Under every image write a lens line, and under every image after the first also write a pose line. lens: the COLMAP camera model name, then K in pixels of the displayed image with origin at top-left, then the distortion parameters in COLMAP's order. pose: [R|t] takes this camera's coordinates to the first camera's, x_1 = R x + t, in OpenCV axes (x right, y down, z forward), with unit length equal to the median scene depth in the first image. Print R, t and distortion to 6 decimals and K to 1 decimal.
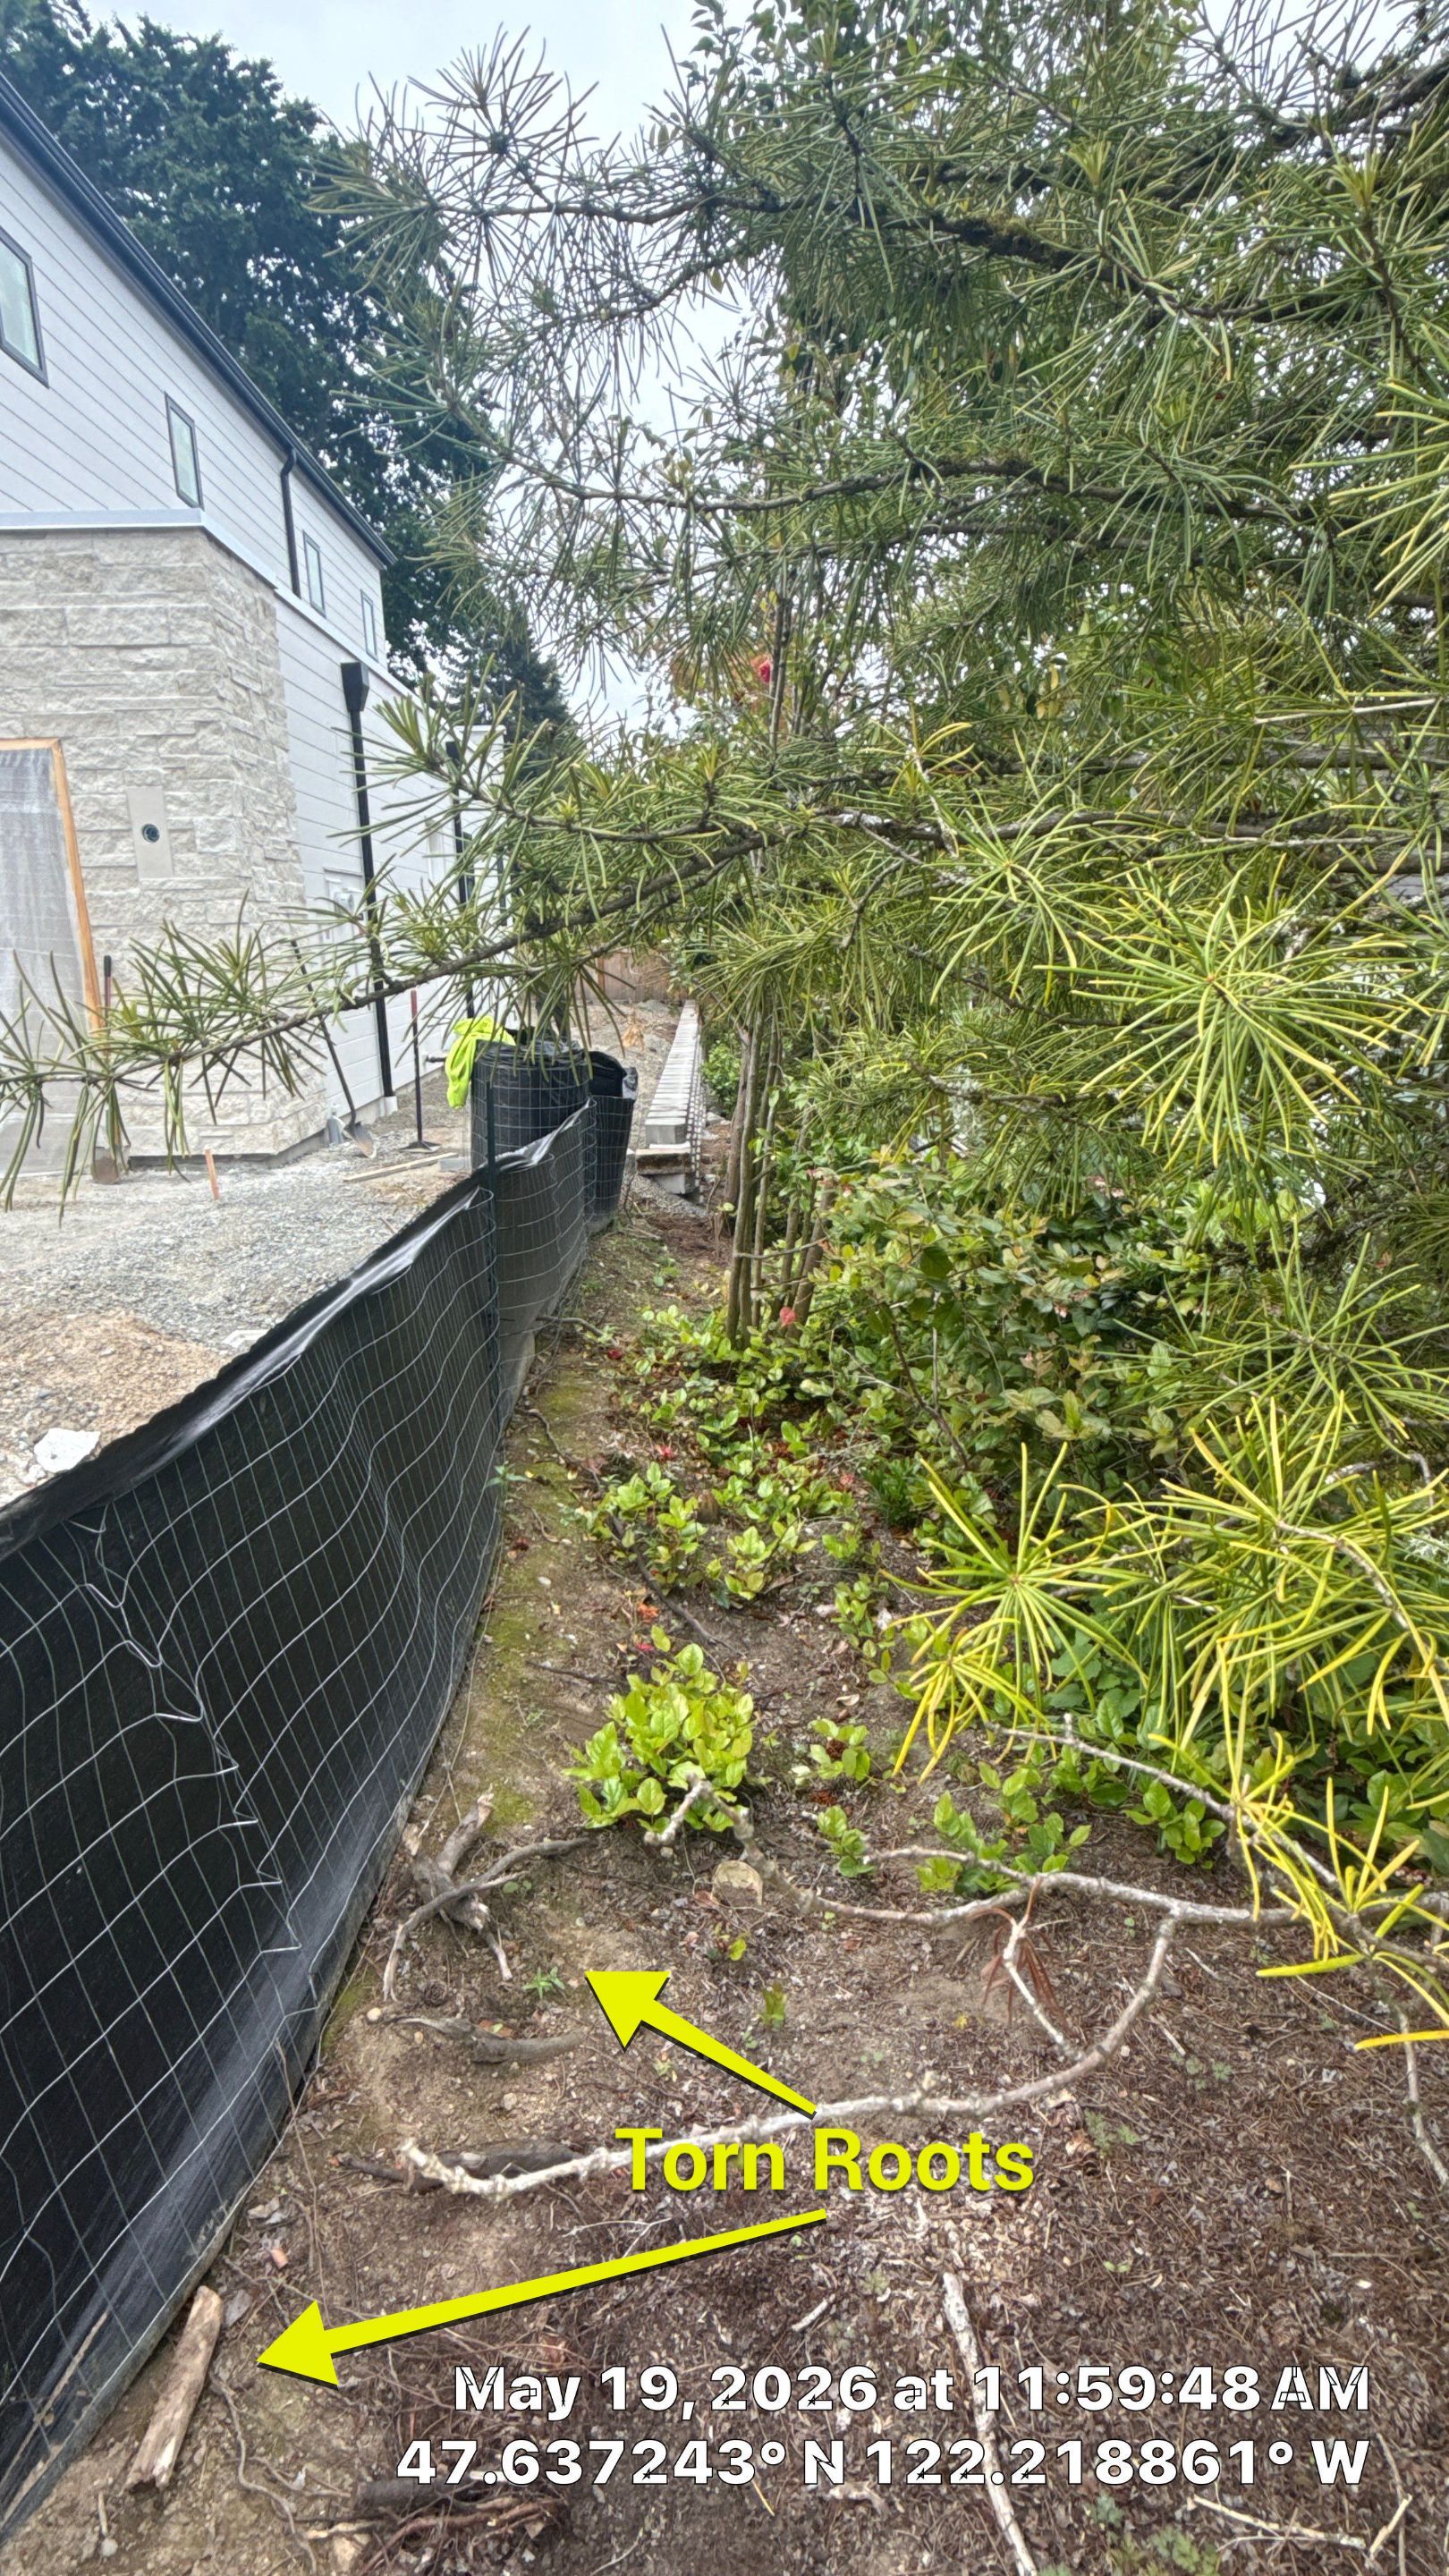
lens RADIAL K [[1032.6, 0, 724.5], [0, 1032.6, 1288.0], [0, 0, 1]] dist [0.001716, -0.000436]
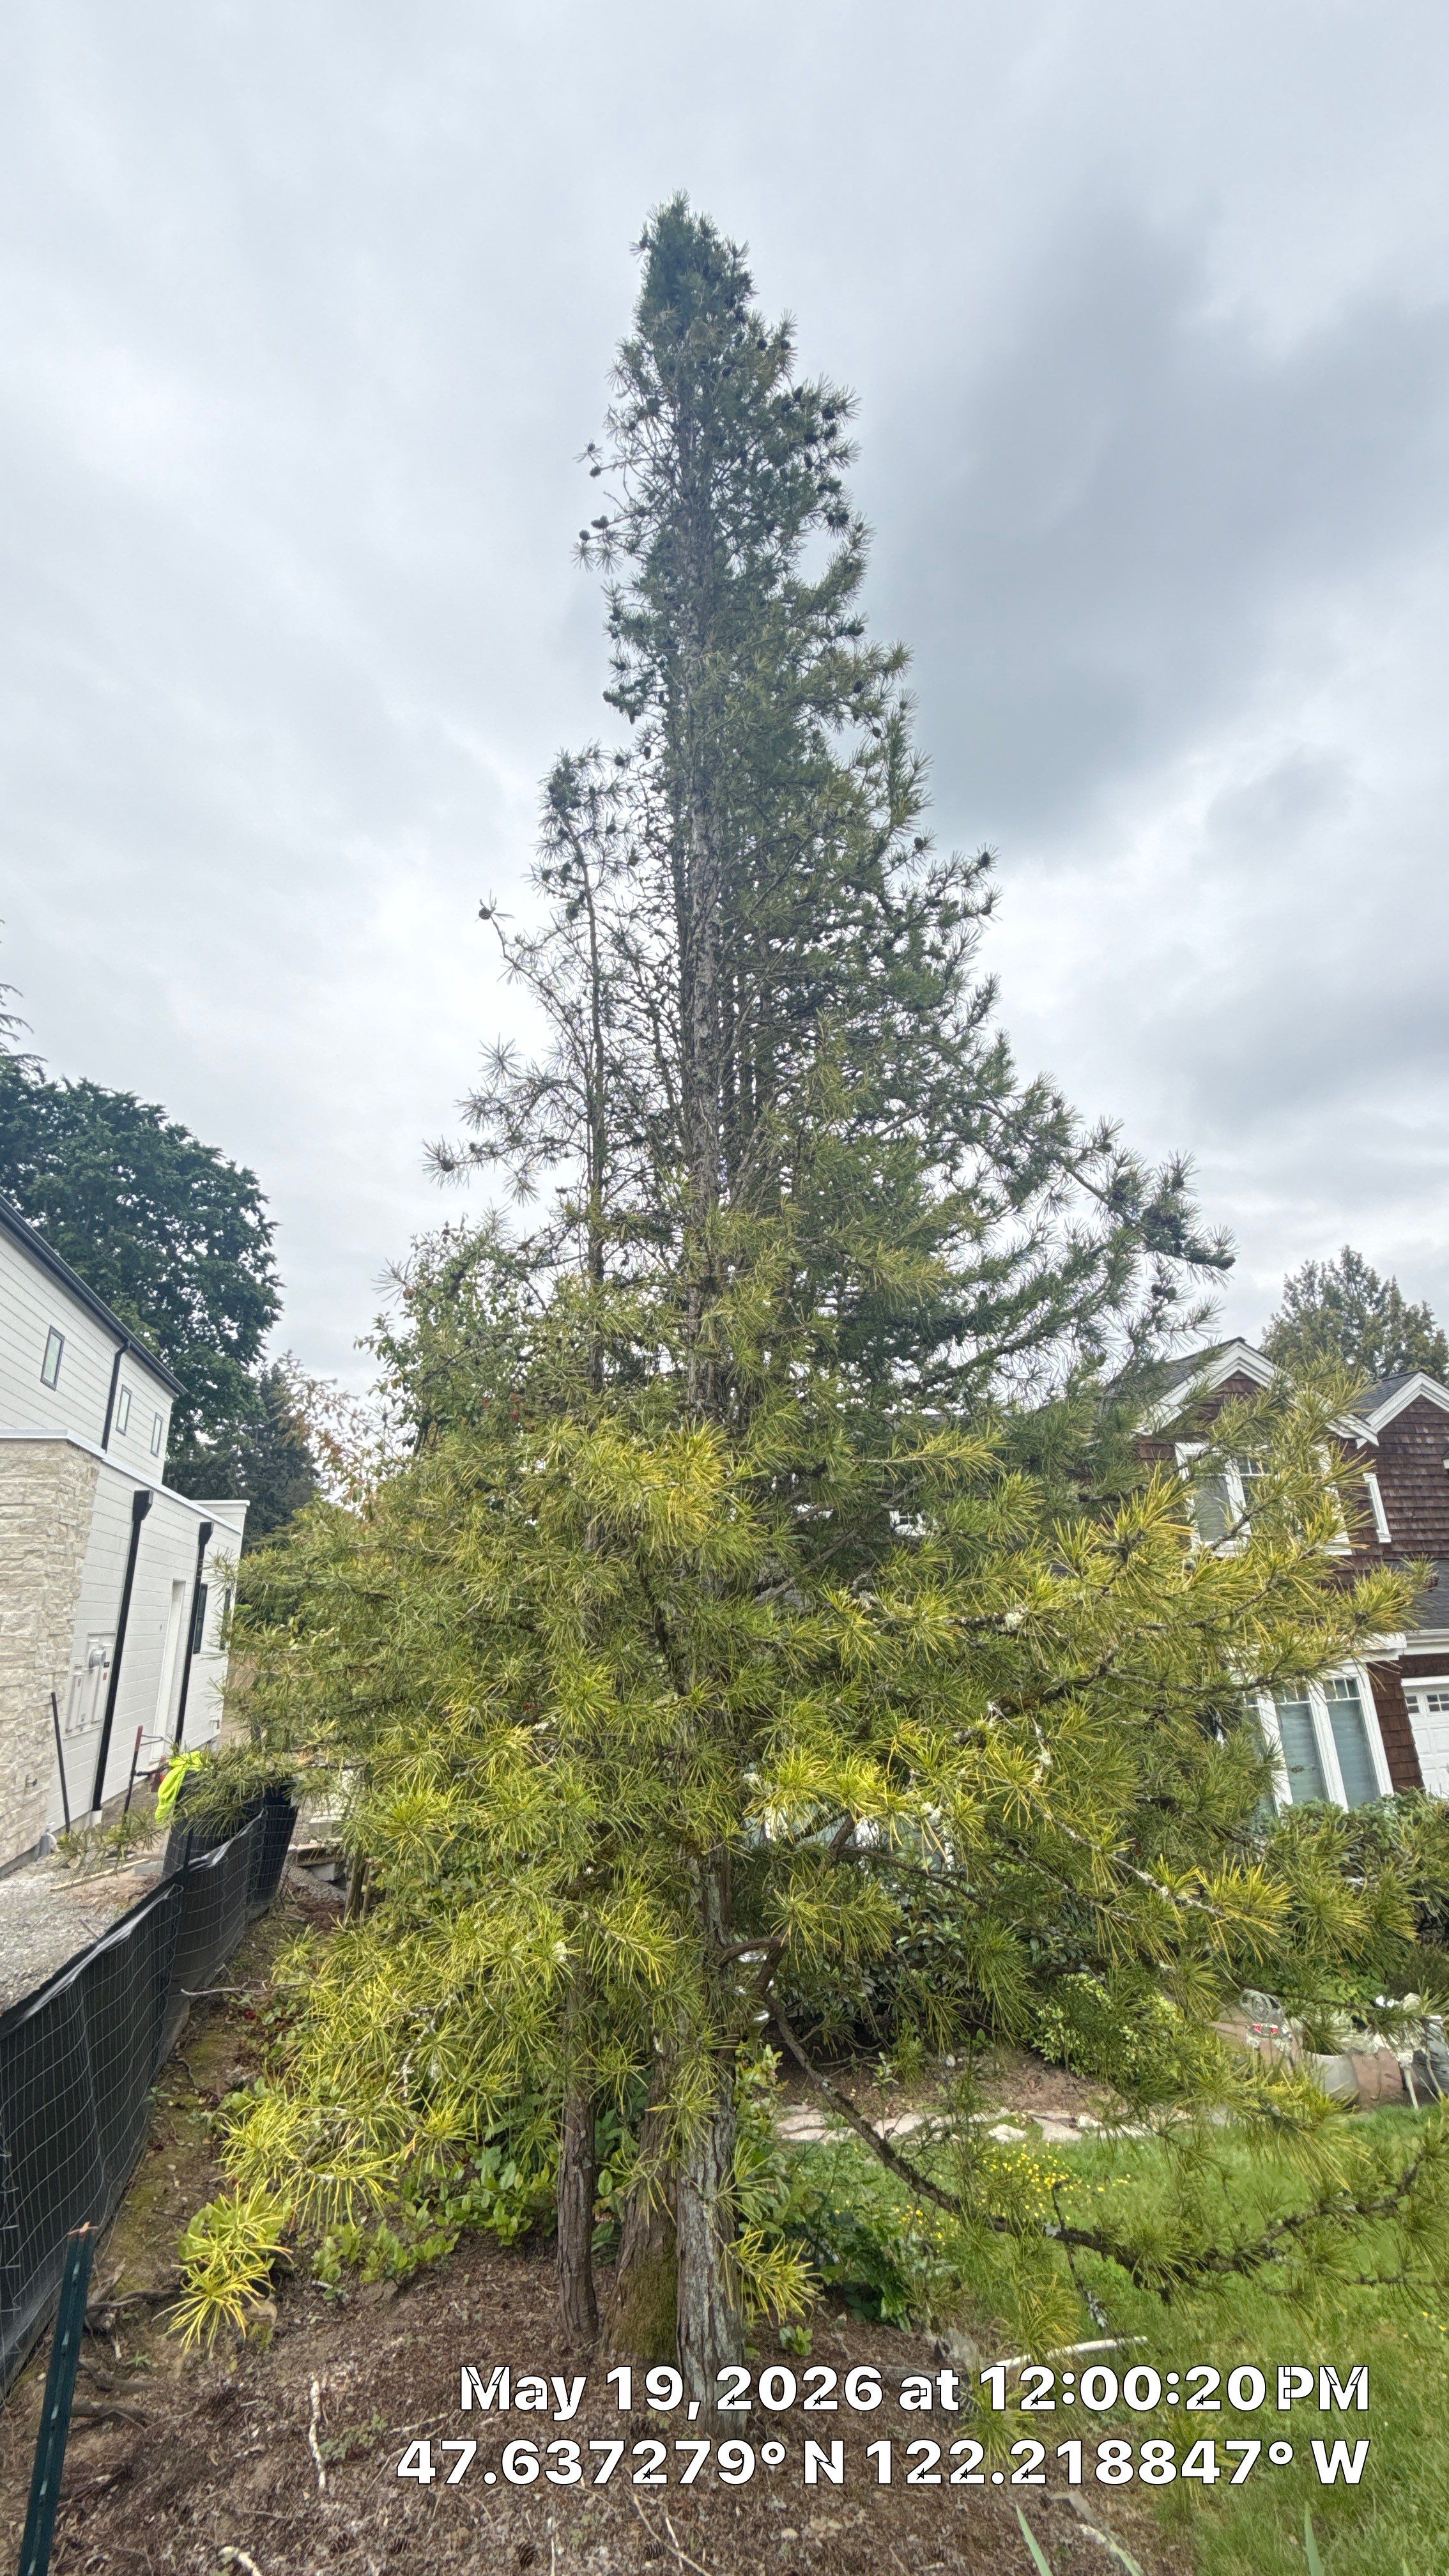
lens RADIAL K [[1032.6, 0, 724.5], [0, 1032.6, 1288.0], [0, 0, 1]] dist [0.001716, -0.000436]
pose [[0.971966, 0.049519, 0.229847, 0.104297], [0.089841, 0.825171, -0.557692, 0.064142], [-0.217280, 0.562708, 0.797590, -0.574724]]
